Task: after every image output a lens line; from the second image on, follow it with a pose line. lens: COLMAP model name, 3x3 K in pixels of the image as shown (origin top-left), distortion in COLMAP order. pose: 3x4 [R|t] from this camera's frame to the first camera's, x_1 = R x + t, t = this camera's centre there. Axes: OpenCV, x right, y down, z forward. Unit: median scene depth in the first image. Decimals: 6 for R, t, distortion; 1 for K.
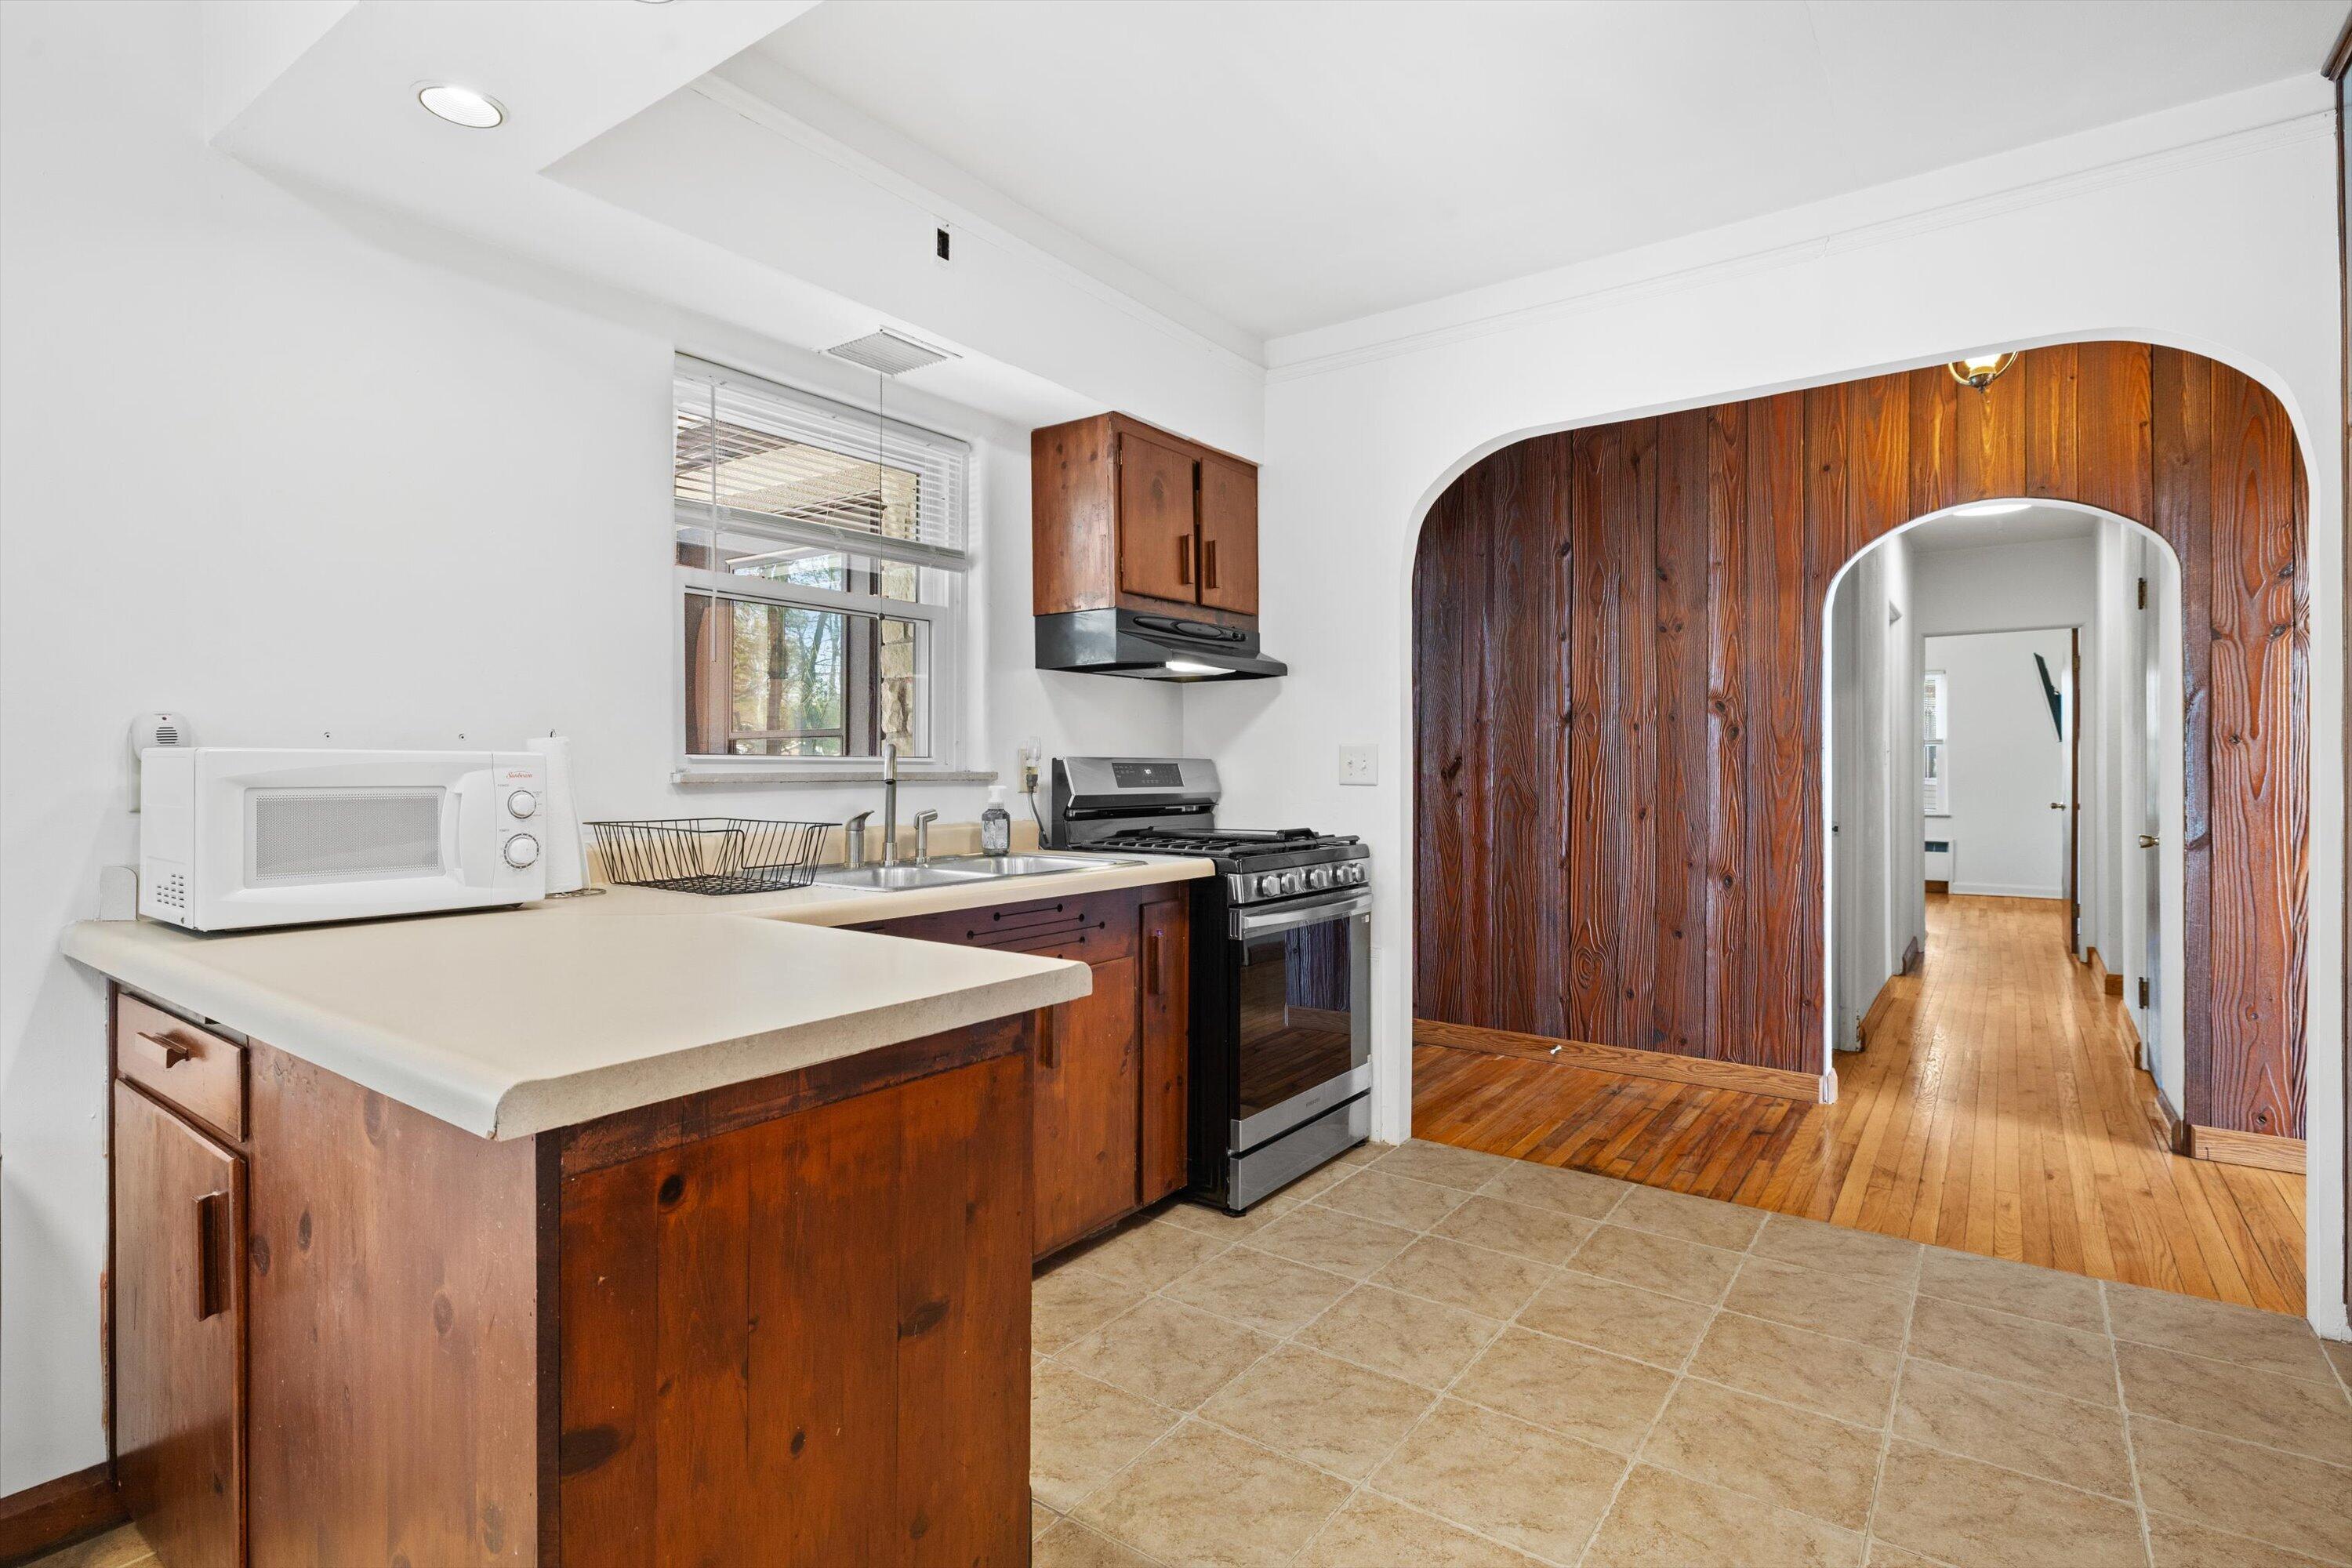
lens RADIAL K [[1143.2, 0, 1180.2], [0, 1143.2, 771.4], [0, 0, 1]] dist [-0.004085, 0.001794]
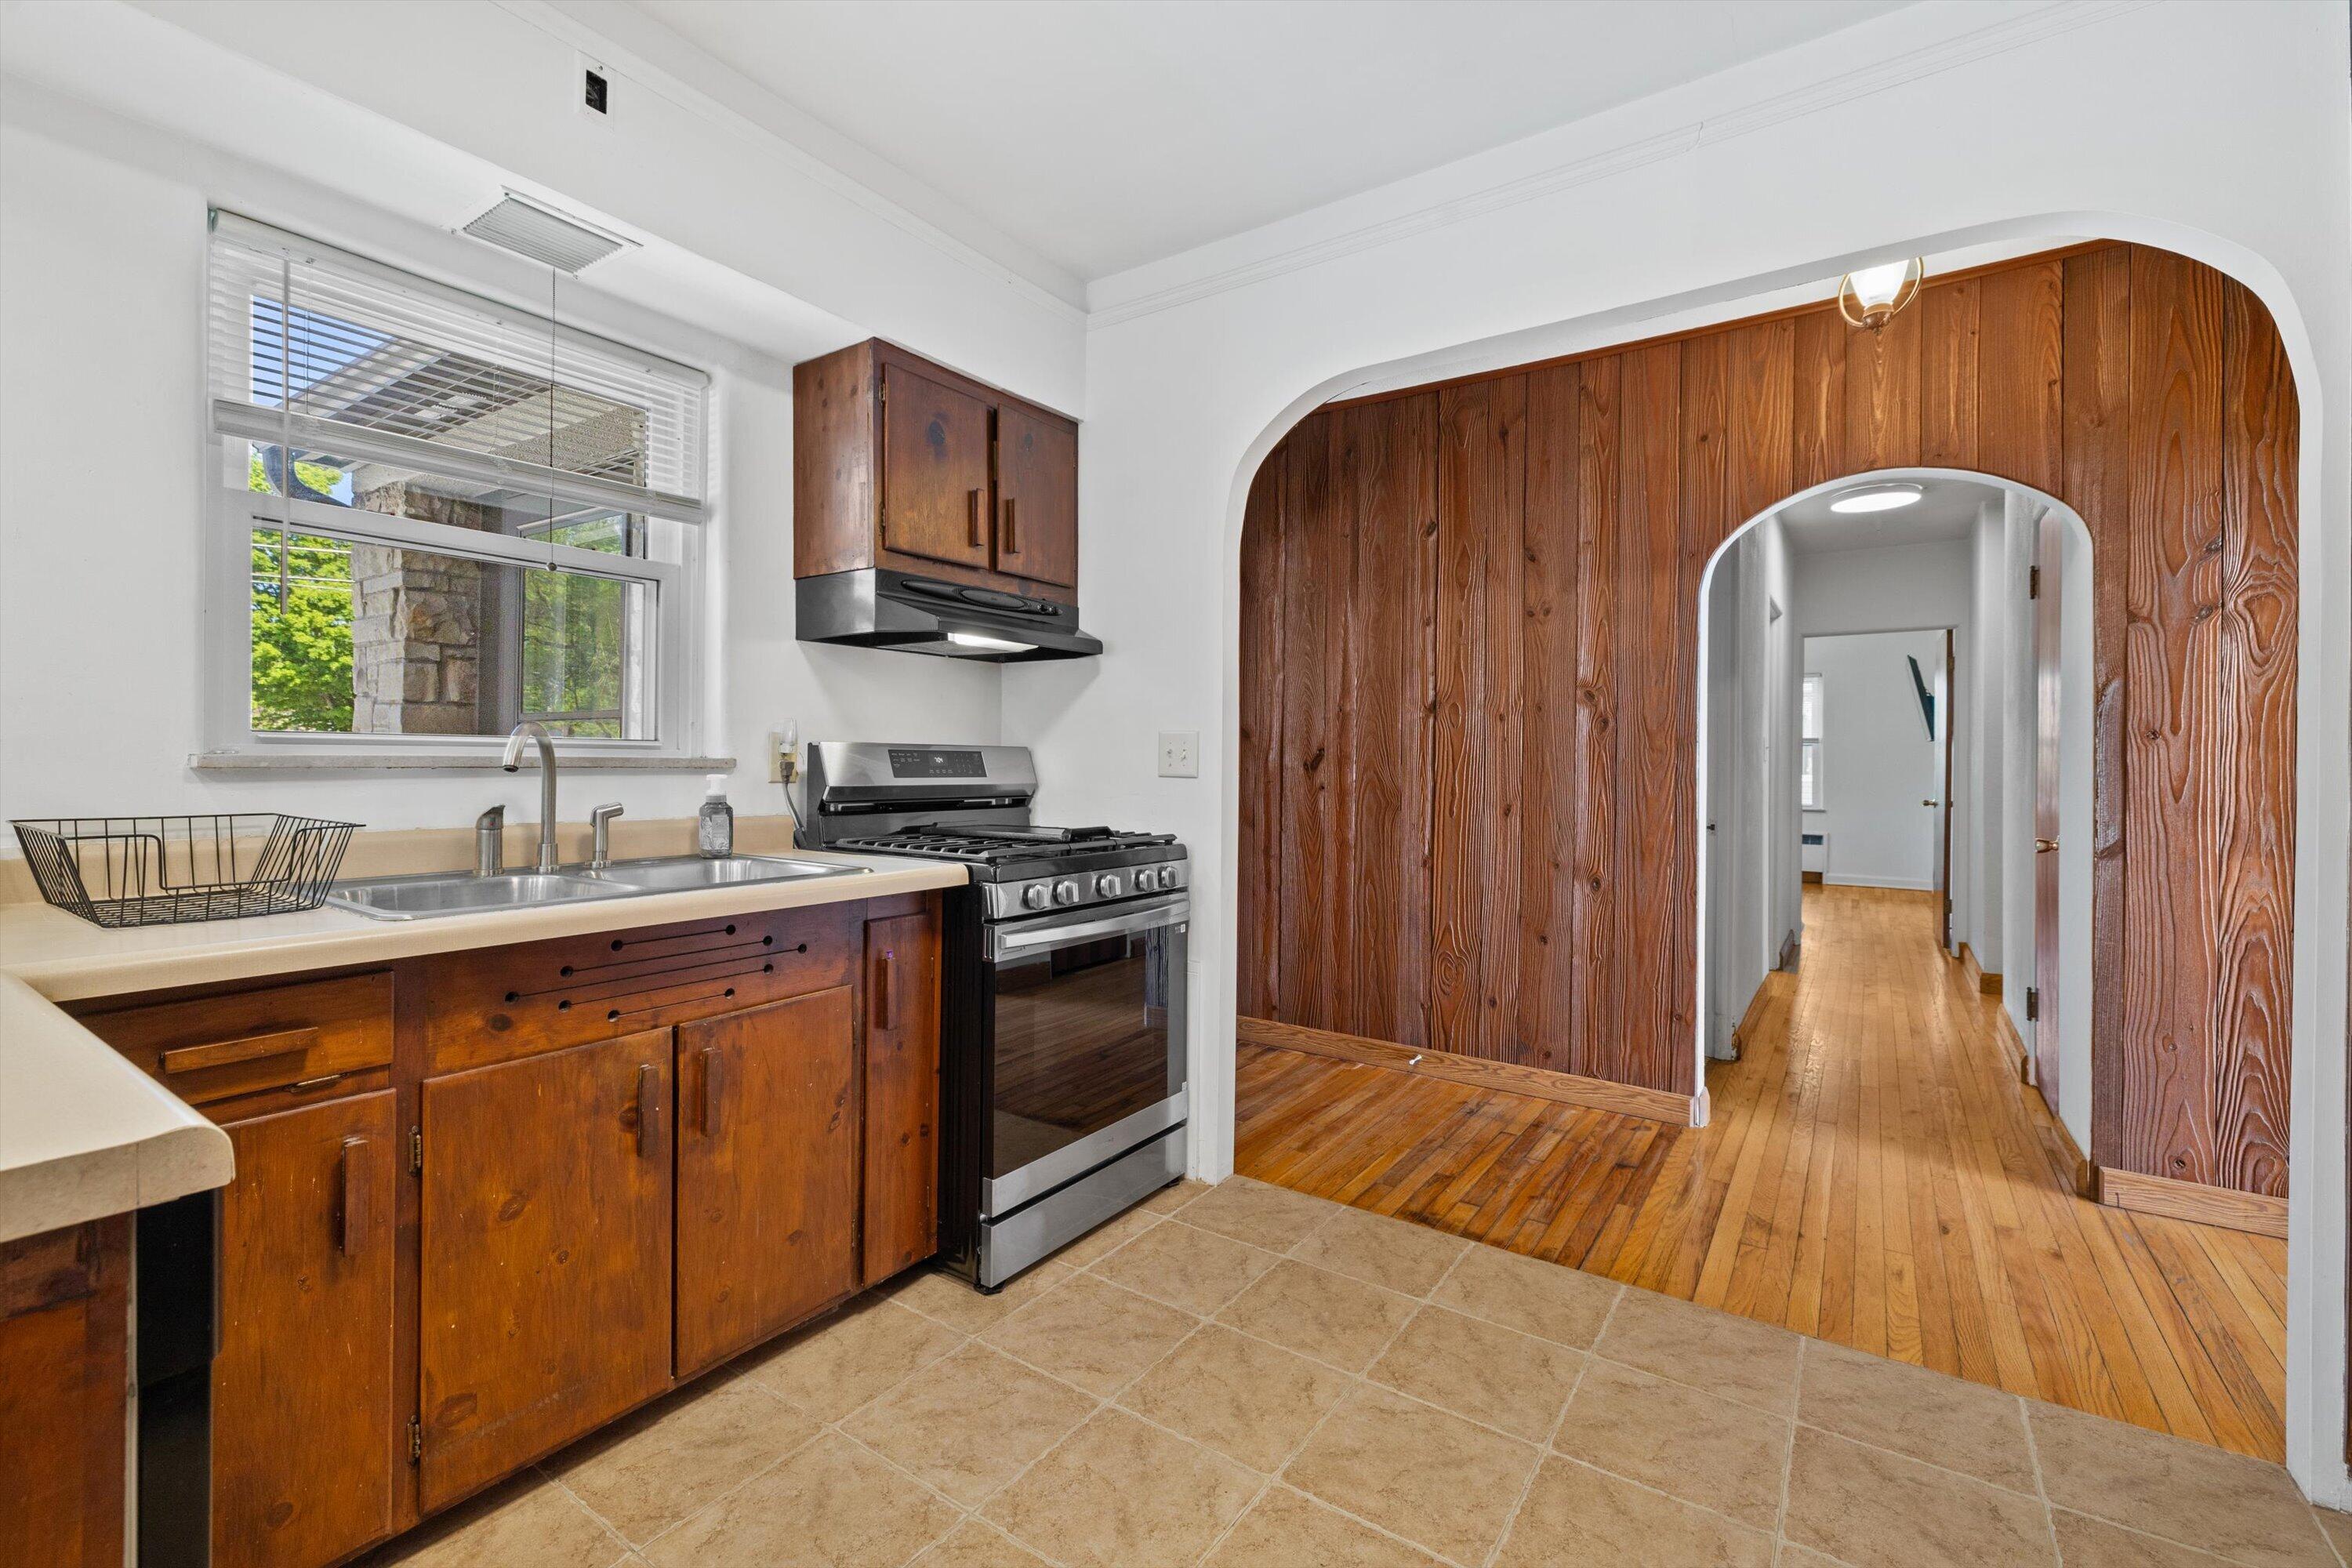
lens RADIAL K [[1011.3, 0, 1168.9], [0, 1011.3, 763.0], [0, 0, 1]] dist [-0.000005, -0.000048]
pose [[0.999745, 0.009340, 0.020569, 0.147219], [-0.009348, 0.999956, 0.000254, 0.000717], [-0.020566, -0.000446, 0.999788, 0.236616]]
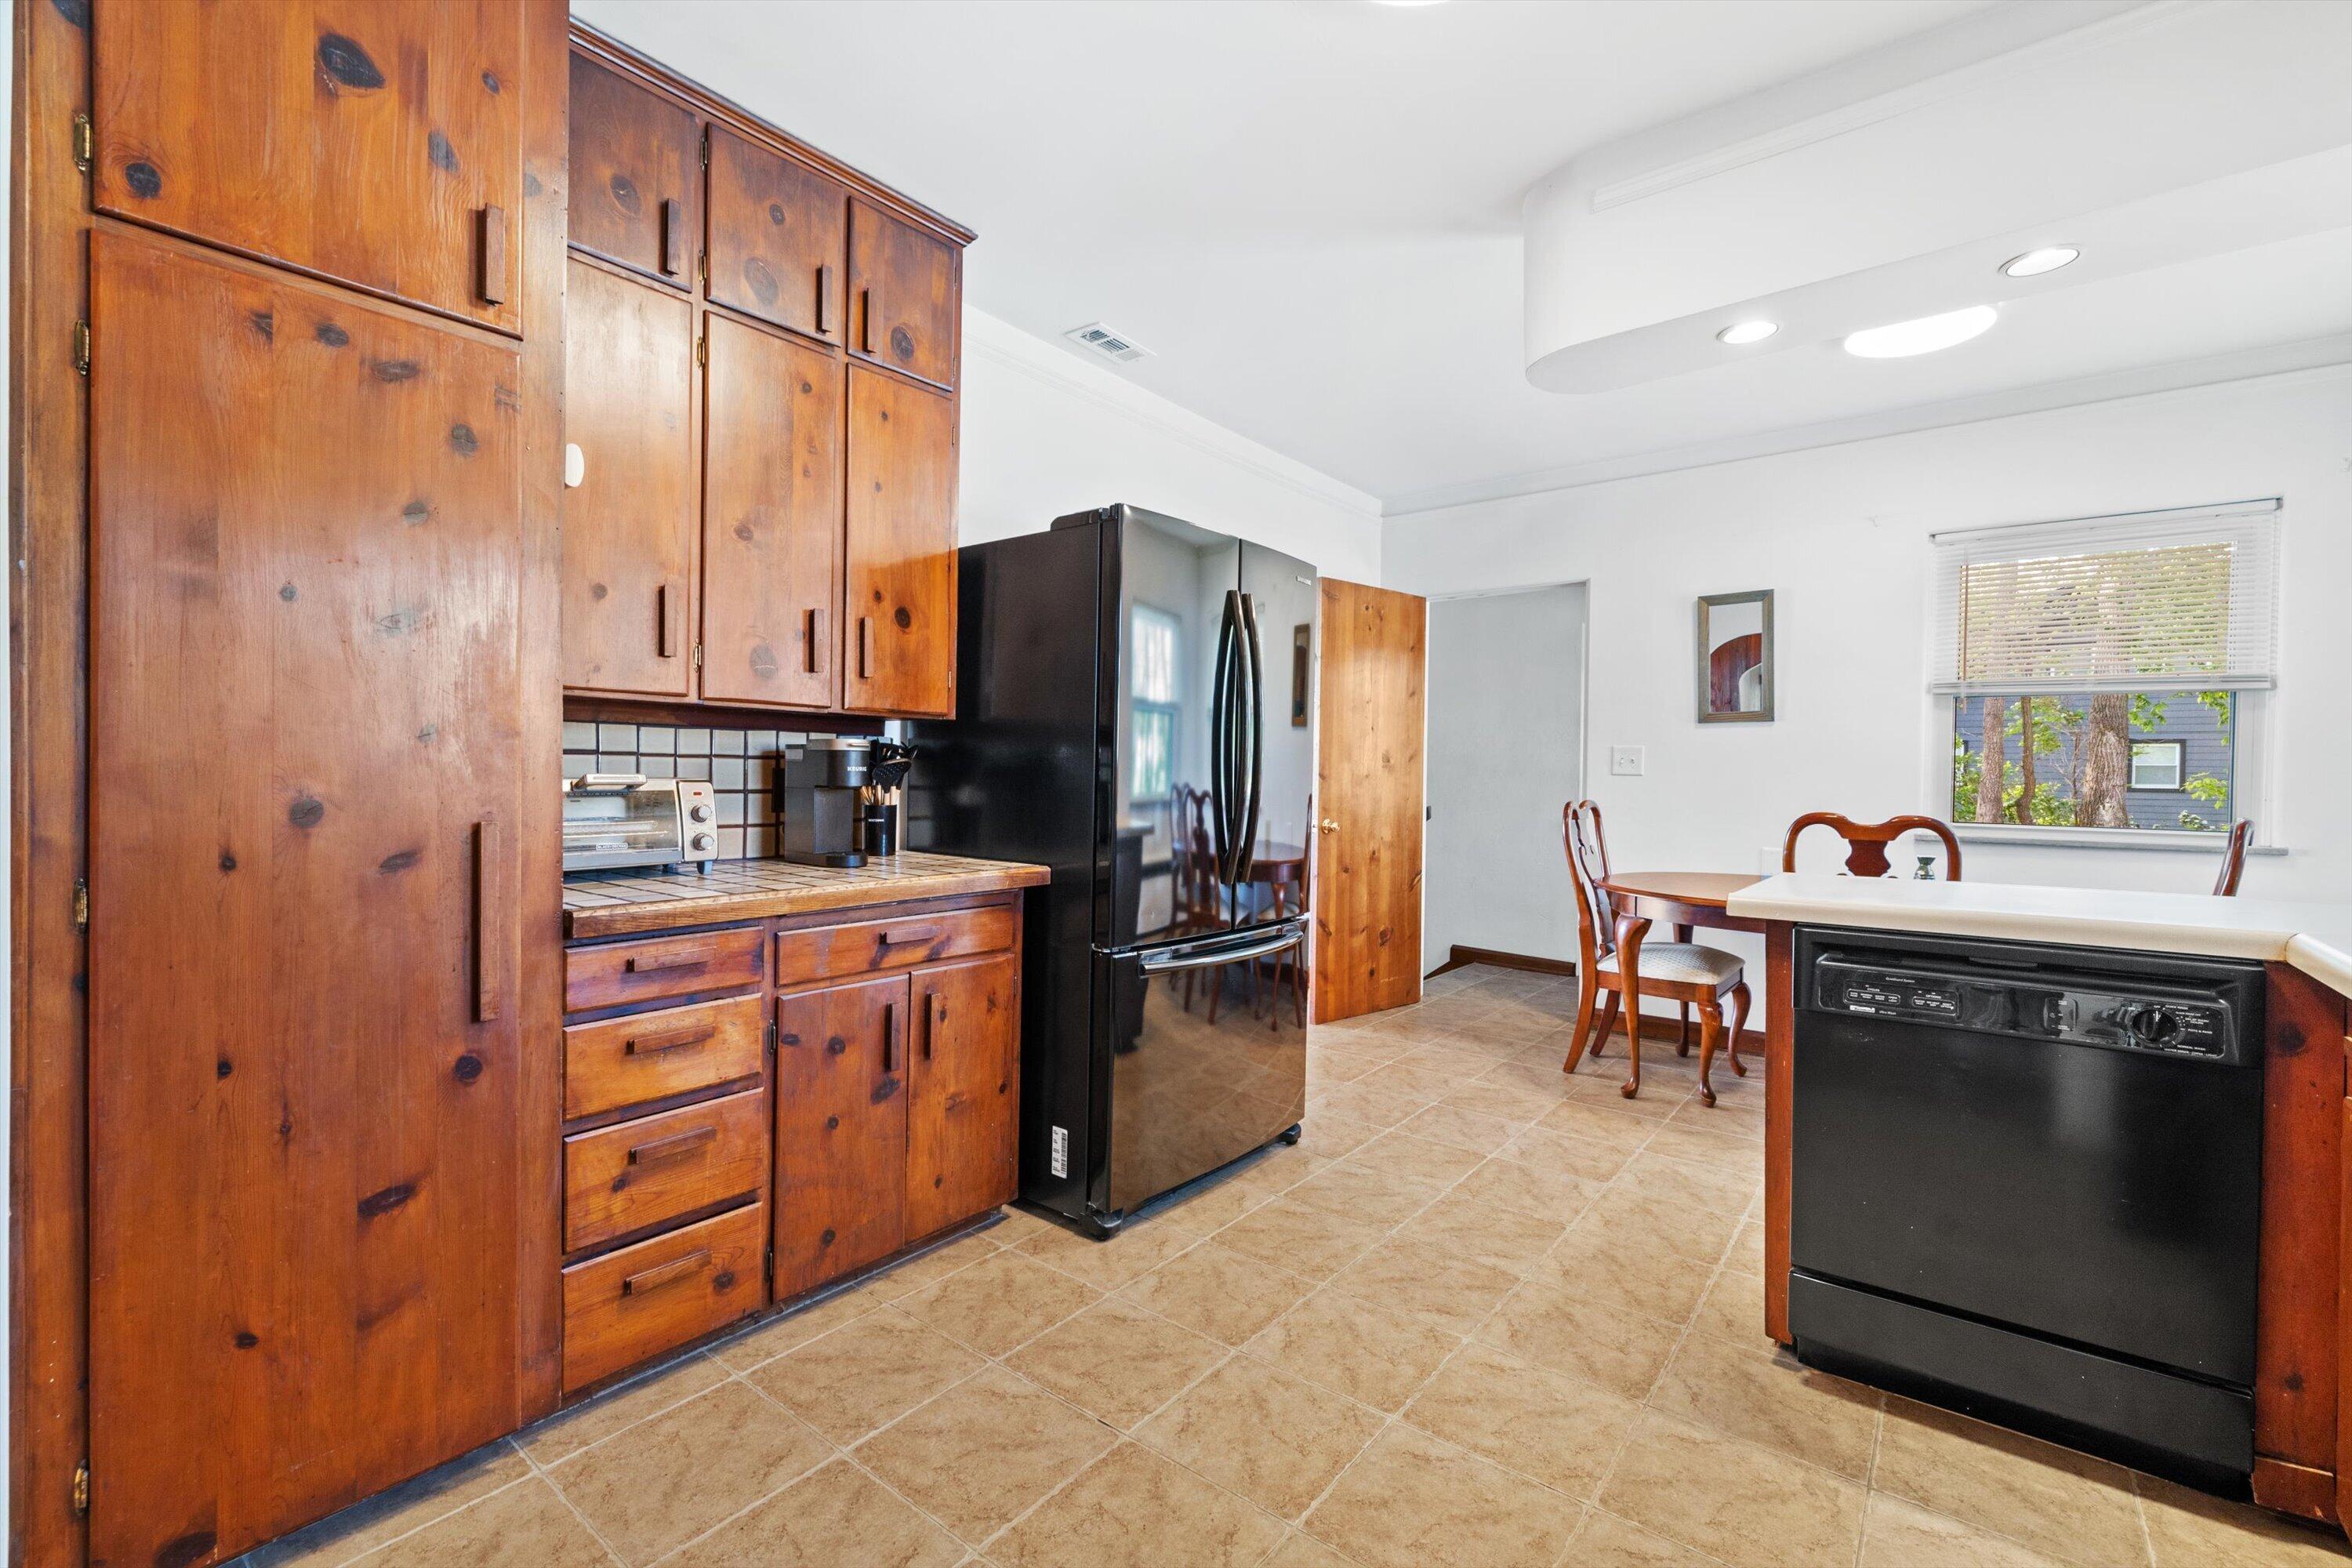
lens RADIAL K [[1011.3, 0, 1161.0], [0, 1011.3, 795.4], [0, 0, 1]] dist [-0.000005, -0.000048]
pose [[-0.998417, -0.010666, 0.055230, 0.276204], [-0.009452, 0.999709, 0.022195, 0.001511], [-0.055450, 0.021638, -0.998227, 1.066273]]
